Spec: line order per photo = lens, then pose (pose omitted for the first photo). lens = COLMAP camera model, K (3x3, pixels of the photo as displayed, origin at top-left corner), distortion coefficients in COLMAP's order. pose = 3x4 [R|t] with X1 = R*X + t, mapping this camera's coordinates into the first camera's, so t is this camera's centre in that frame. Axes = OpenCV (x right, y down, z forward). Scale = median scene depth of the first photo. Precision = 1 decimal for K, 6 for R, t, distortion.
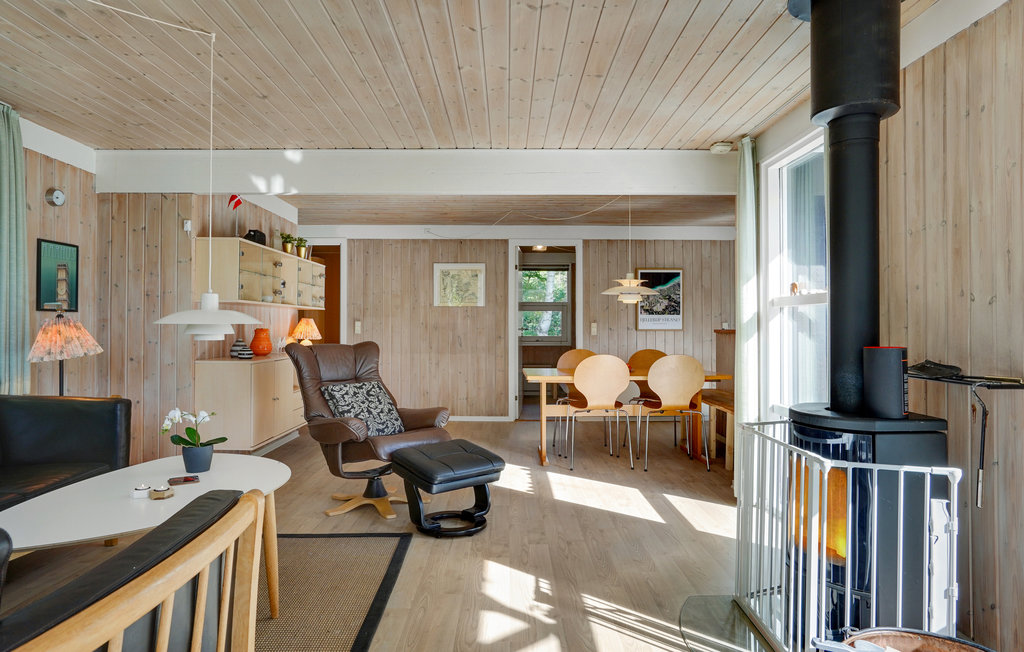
lens RADIAL K [[629.9, 0, 512.0], [0, 629.9, 326.0], [0, 0, 1]] dist [-0.000555, 0.000478]
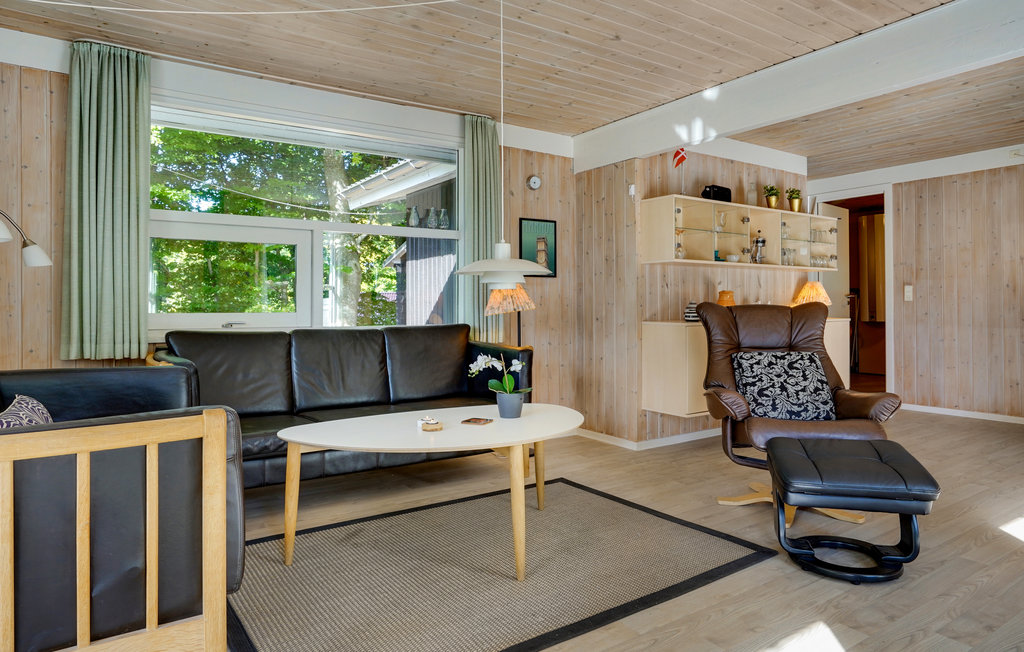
lens RADIAL K [[625.3, 0, 511.3], [0, 625.3, 304.4], [0, 0, 1]] dist [-0.069409, 0.061455]
pose [[0.555370, -0.006848, -0.831575, 0.231395], [0.006101, 0.999973, -0.004161, 0.032305], [0.831581, -0.002763, 0.555397, 0.285155]]
